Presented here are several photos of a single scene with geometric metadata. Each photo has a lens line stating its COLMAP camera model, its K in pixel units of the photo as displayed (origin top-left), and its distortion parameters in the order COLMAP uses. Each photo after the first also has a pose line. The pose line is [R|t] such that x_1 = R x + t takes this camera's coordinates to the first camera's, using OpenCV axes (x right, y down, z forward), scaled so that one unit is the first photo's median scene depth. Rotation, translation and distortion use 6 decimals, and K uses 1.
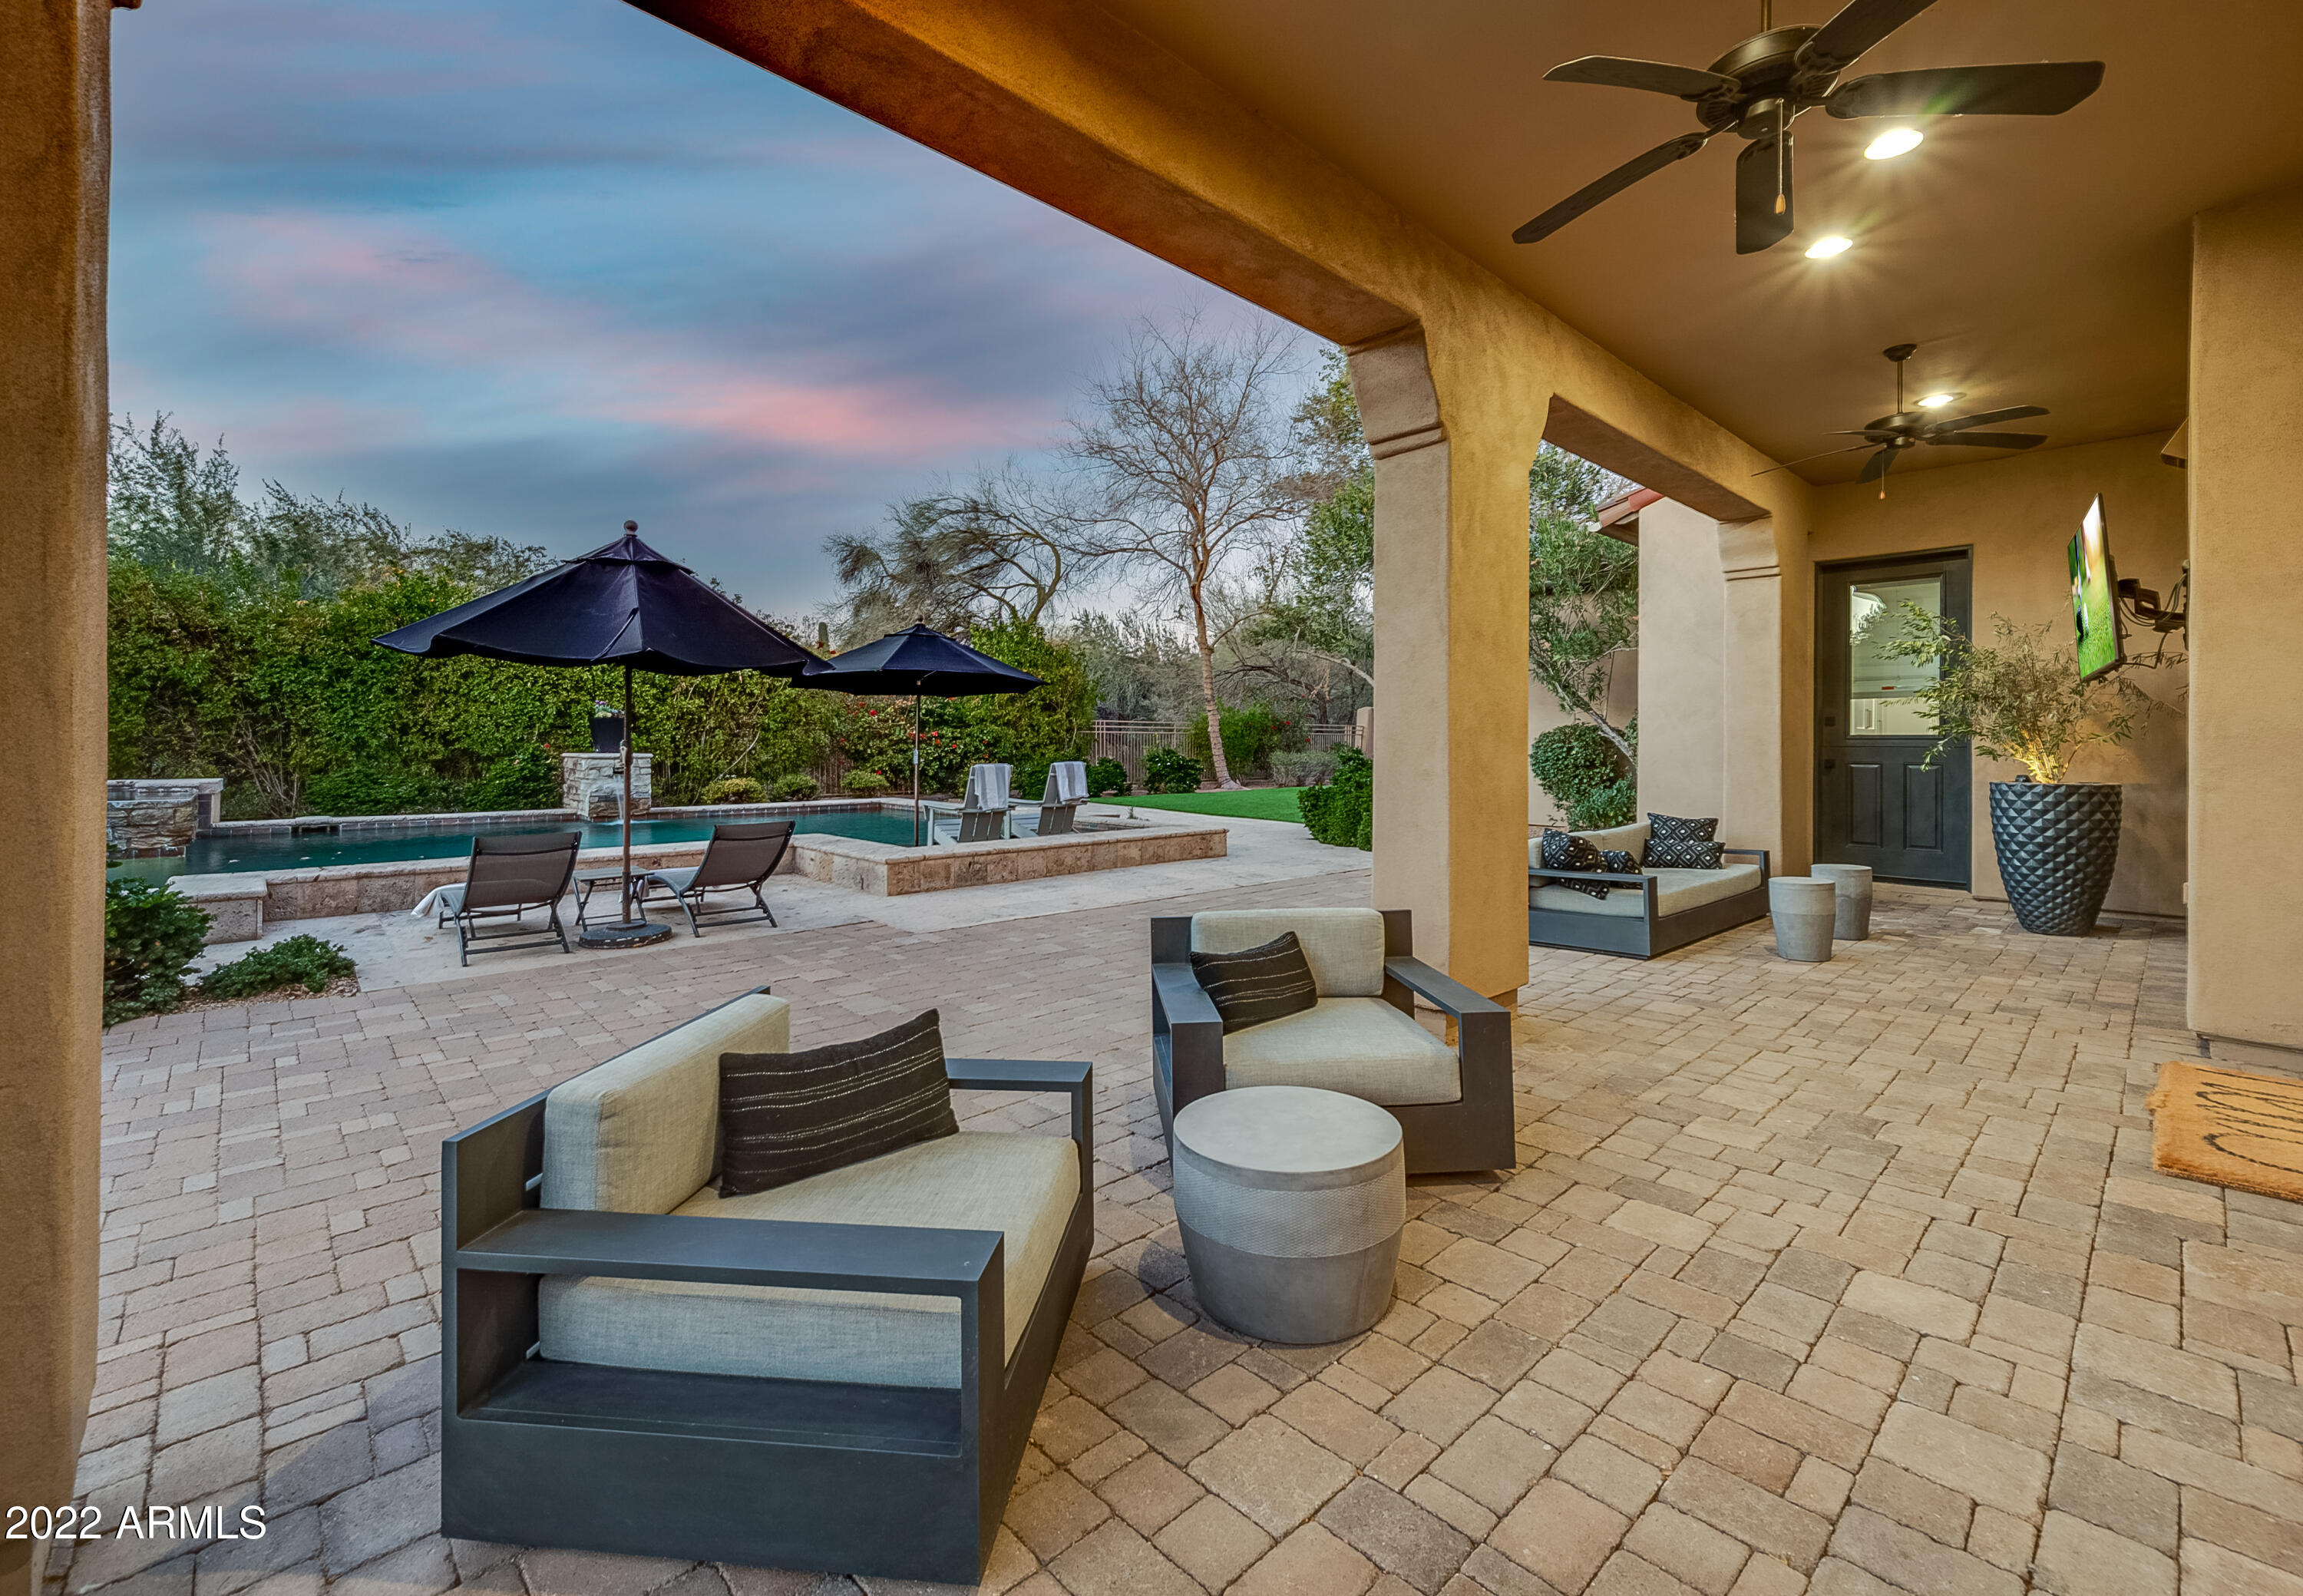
lens RADIAL K [[987.6, 0, 1151.5], [0, 987.6, 798.0], [0, 0, 1]] dist [0.000589, 0.000122]
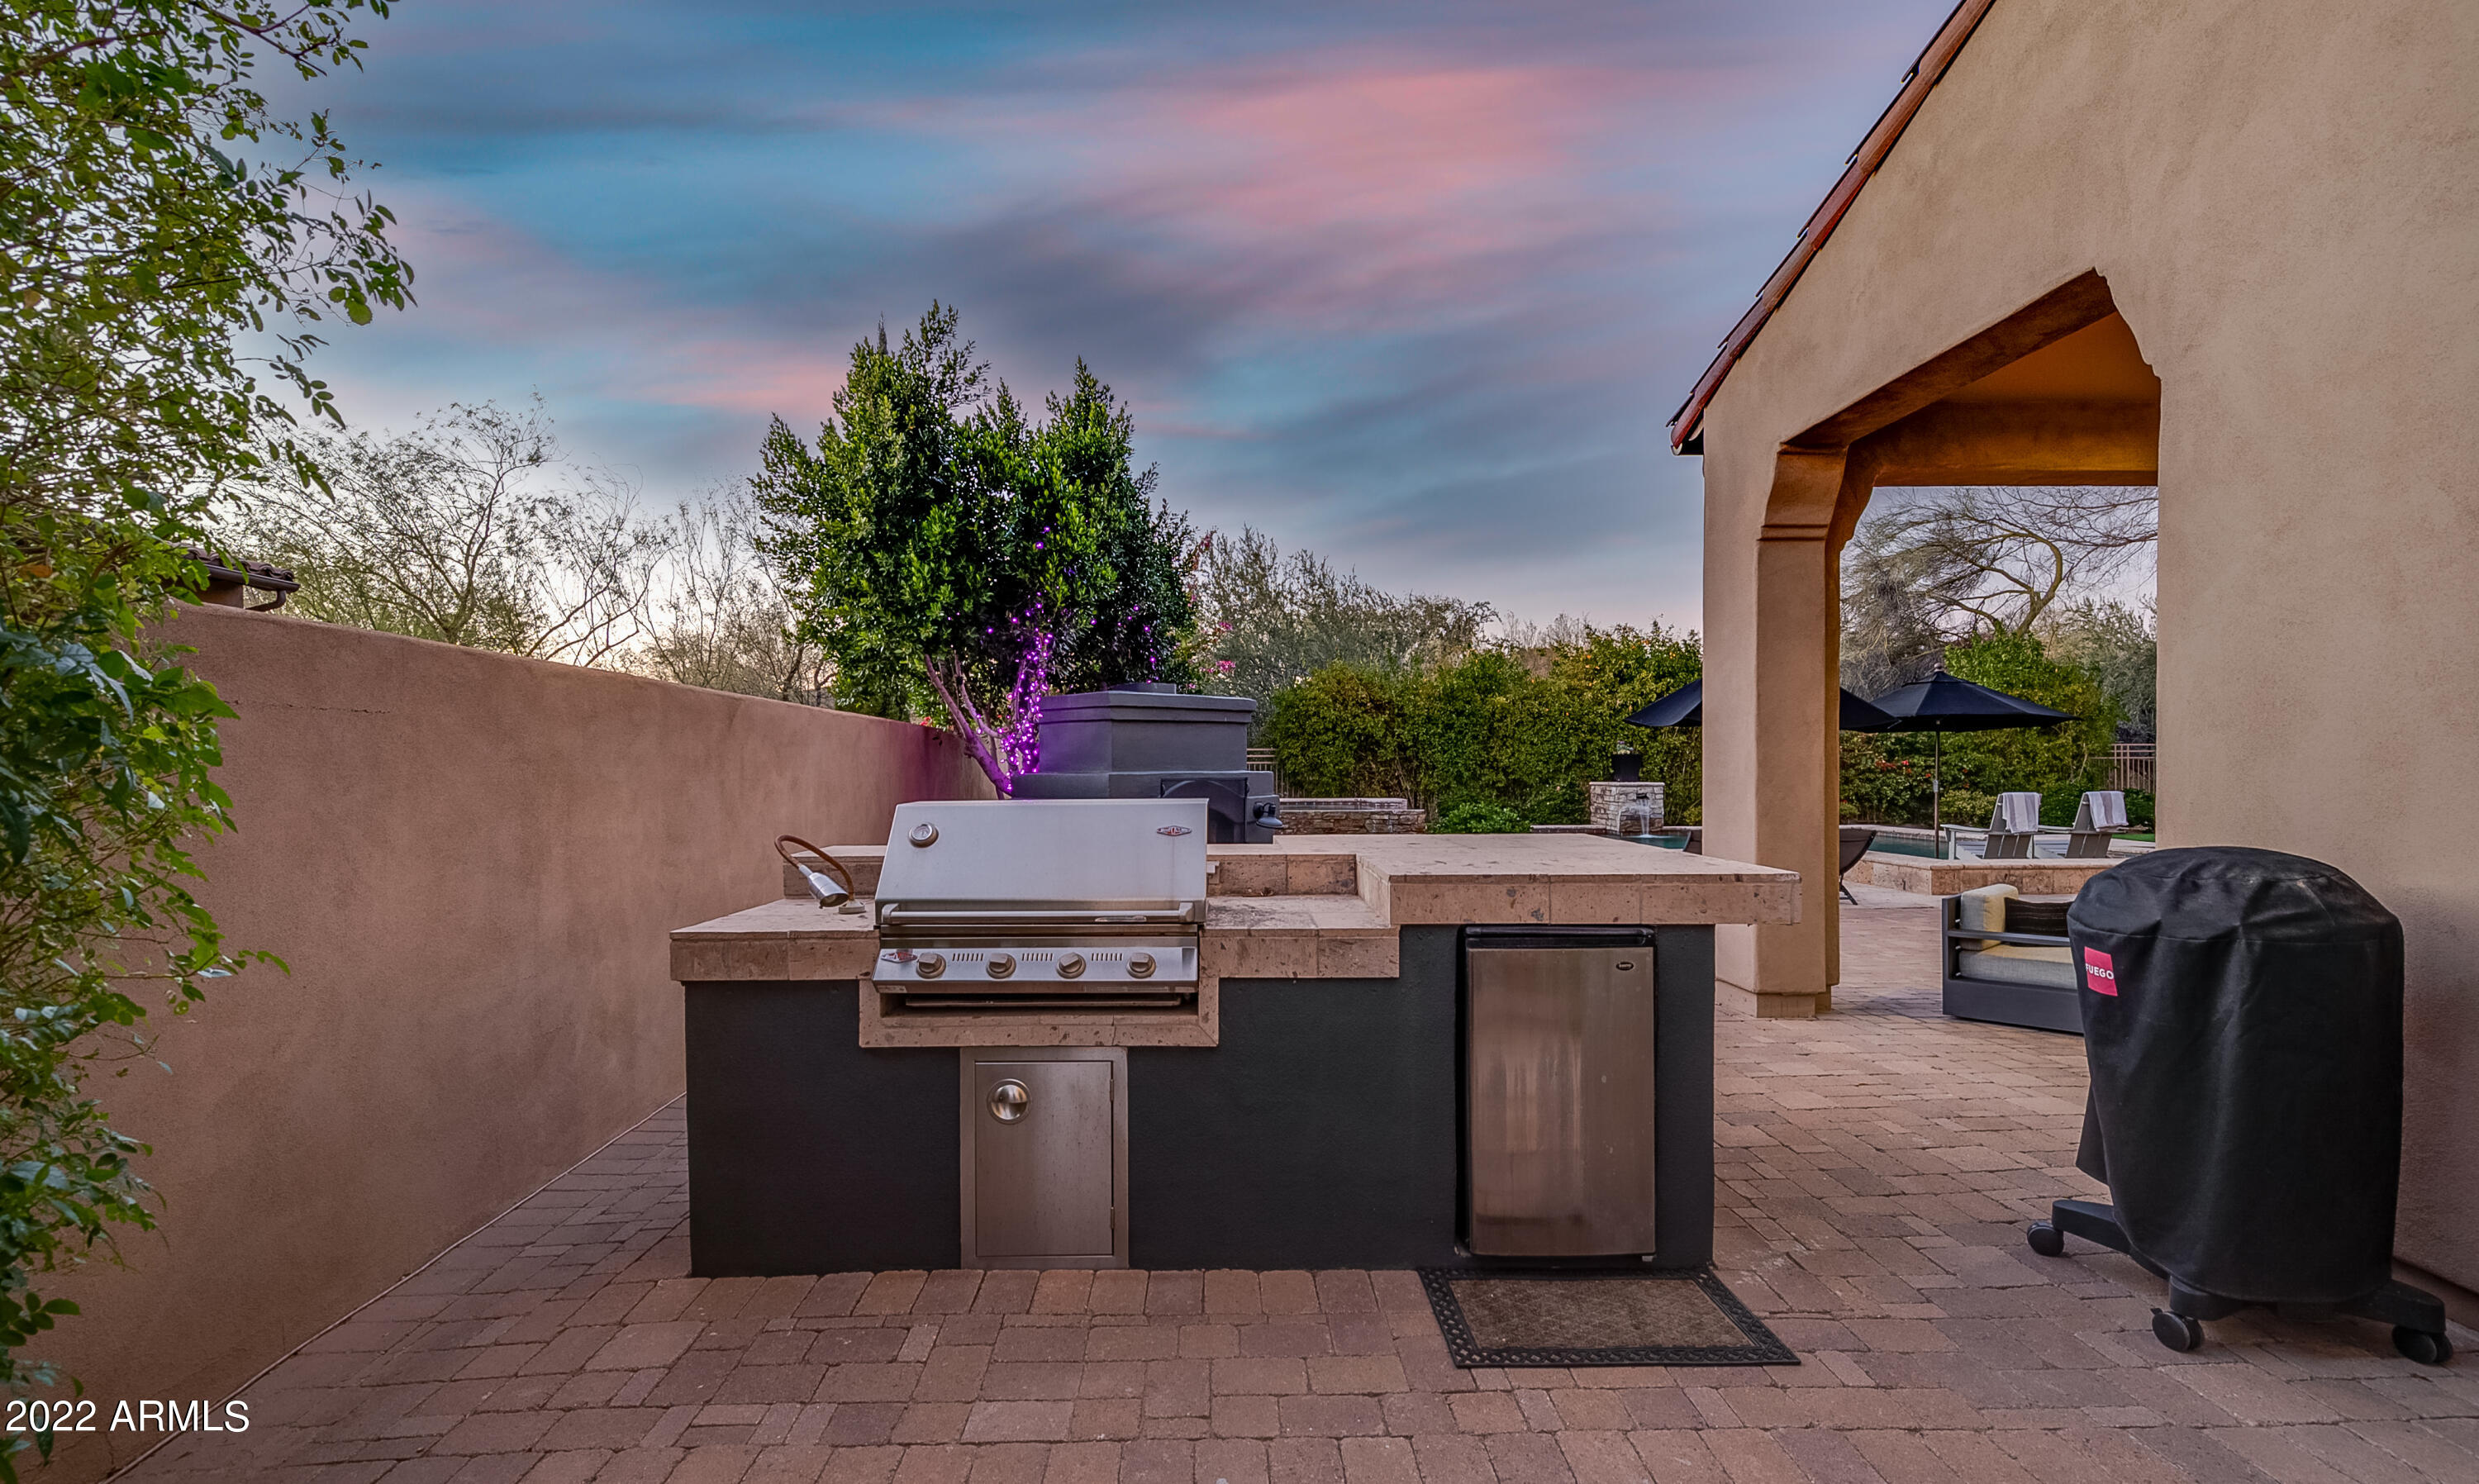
lens RADIAL K [[1066.9, 0, 1236.1], [0, 1066.9, 796.4], [0, 0, 1]] dist [-0.000421, -0.000067]
pose [[0.743339, 0.010833, -0.668827, -0.006393], [-0.031786, 0.999311, -0.019142, 0.013505], [0.668159, 0.035489, 0.743172, -0.317309]]
